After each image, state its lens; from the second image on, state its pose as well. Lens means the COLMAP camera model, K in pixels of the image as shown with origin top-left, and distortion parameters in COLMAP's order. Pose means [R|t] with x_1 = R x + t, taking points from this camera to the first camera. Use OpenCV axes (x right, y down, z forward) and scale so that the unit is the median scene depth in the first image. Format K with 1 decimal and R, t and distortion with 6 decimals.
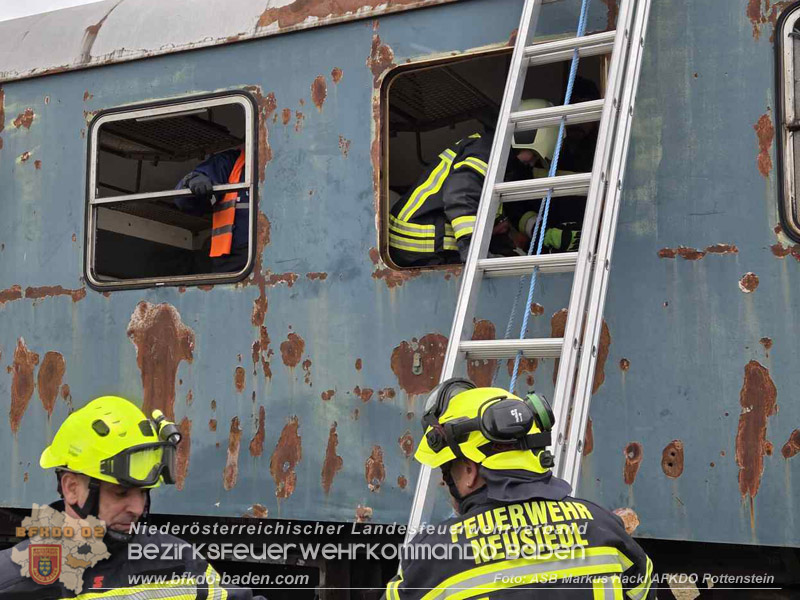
lens RADIAL K [[1076.4, 0, 400.0], [0, 1076.4, 303.5], [0, 0, 1]] dist [0.067692, 0.000000]
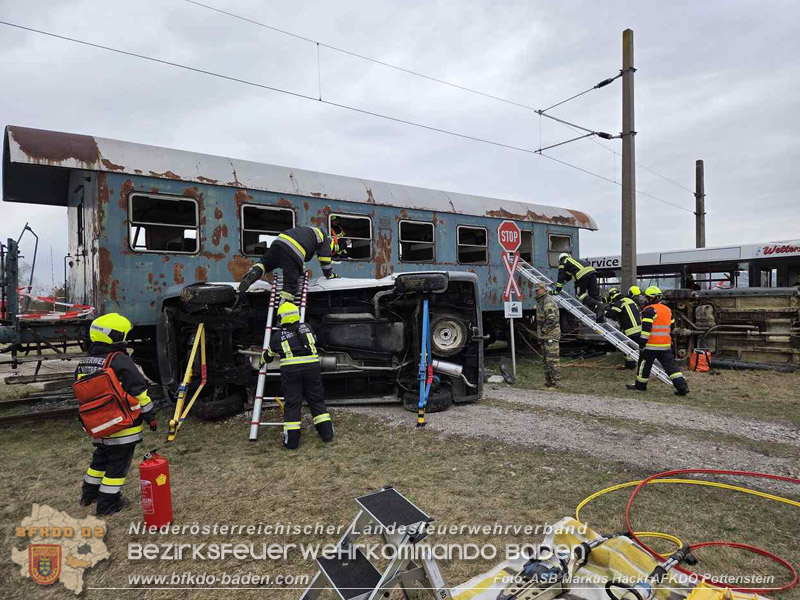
lens RADIAL K [[534.4, 0, 402.7], [0, 534.4, 305.4], [0, 0, 1]] dist [0.063225, -0.040825]
pose [[0.435765, -0.019427, 0.899851, -2.632318], [-0.074061, 0.995603, 0.057359, 0.051795], [-0.897008, -0.091639, 0.432410, 0.244182]]
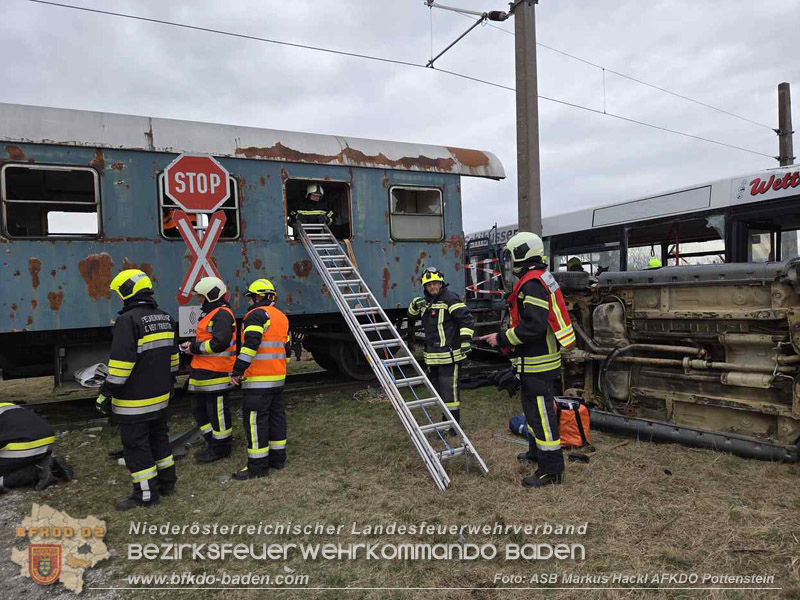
lens RADIAL K [[534.4, 0, 401.4], [0, 534.4, 297.7], [0, 0, 1]] dist [0.063225, -0.040825]
pose [[0.609867, -0.039379, 0.791525, -1.070868], [-0.039584, 0.996004, 0.080052, -0.001205], [-0.791514, -0.080152, 0.605872, -0.287366]]
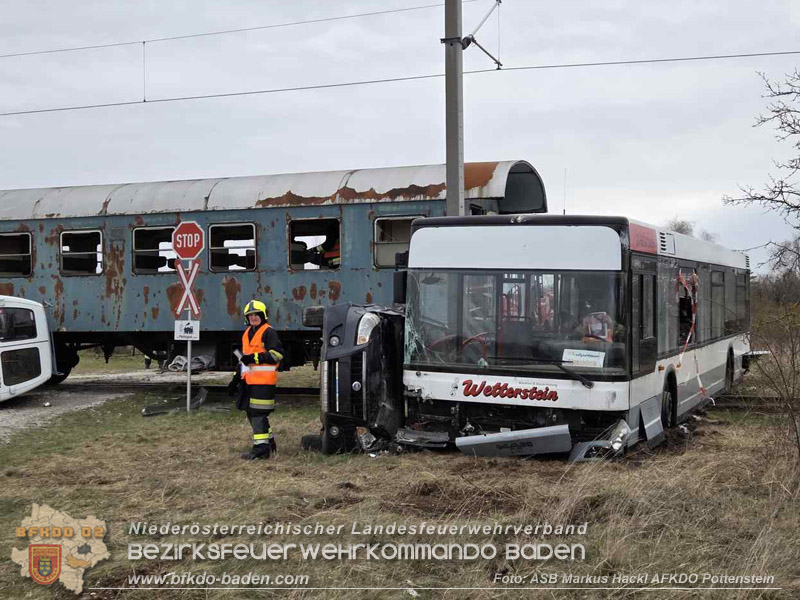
lens RADIAL K [[1076.4, 0, 401.2], [0, 1076.4, 296.1], [0, 0, 1]] dist [0.067692, 0.000000]
pose [[0.995984, -0.014859, 0.088295, 0.041484], [0.006015, 0.995010, 0.099590, -0.324089], [-0.089334, -0.098659, 0.991103, -2.989079]]
